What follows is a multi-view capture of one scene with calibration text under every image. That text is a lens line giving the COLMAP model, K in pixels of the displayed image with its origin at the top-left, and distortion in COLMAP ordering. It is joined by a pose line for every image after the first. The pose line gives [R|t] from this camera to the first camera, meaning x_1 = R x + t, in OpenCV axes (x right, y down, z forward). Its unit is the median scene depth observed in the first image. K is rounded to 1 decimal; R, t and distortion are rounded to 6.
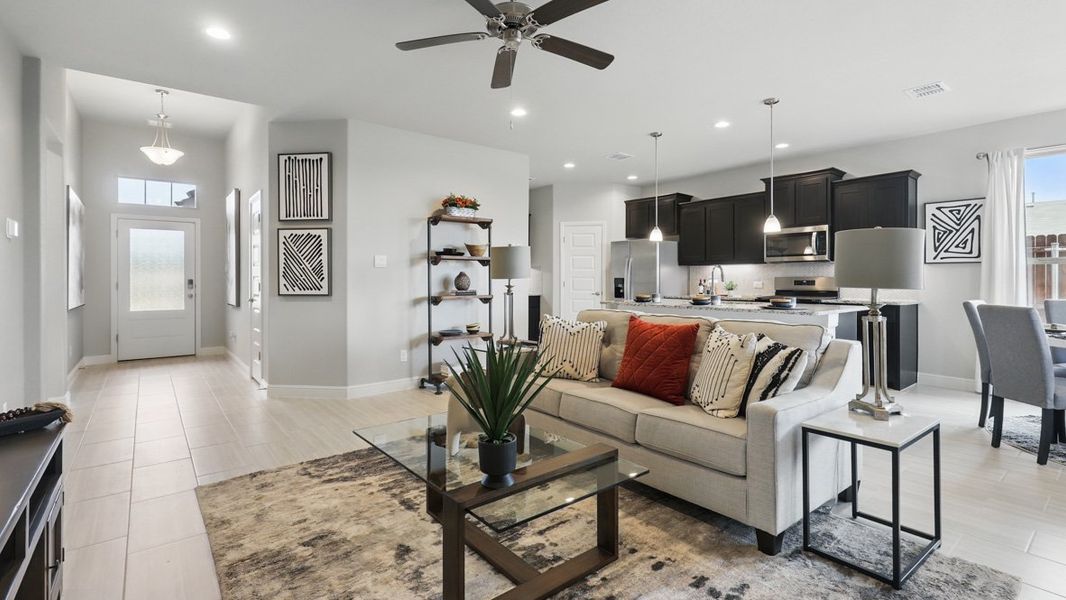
lens RADIAL K [[487.3, 0, 534.5], [0, 487.3, 278.8], [0, 0, 1]] dist [0.005093, -0.000450]
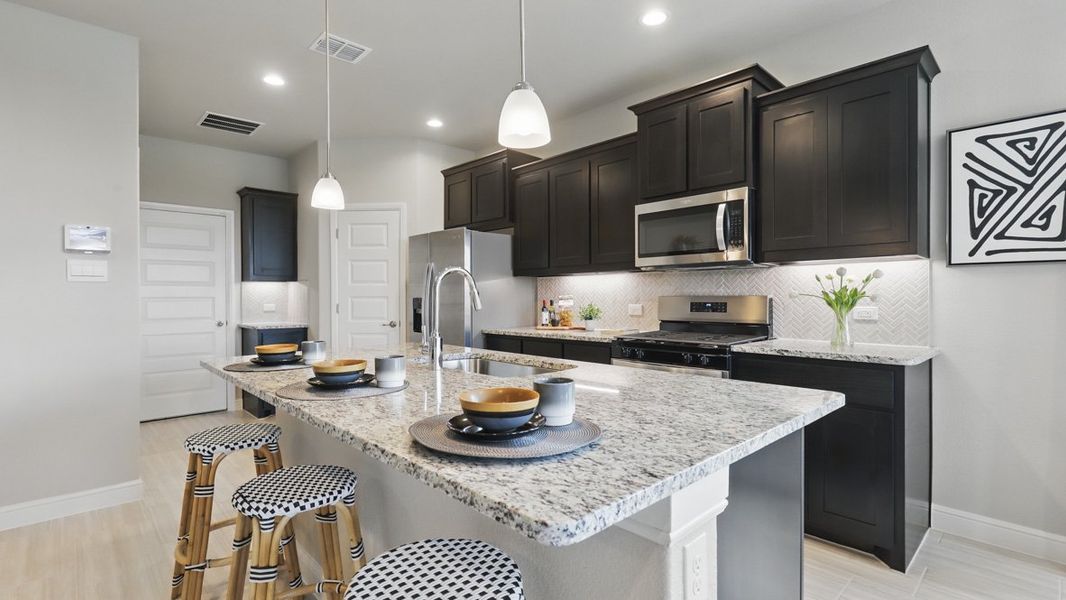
lens RADIAL K [[487.3, 0, 535.1], [0, 487.3, 298.9], [0, 0, 1]] dist [0.005093, -0.000450]
pose [[0.997148, -0.002029, 0.075439, 0.383784], [0.001786, 0.999993, 0.003280, -0.002799], [-0.075445, -0.003136, 0.997145, 0.577948]]
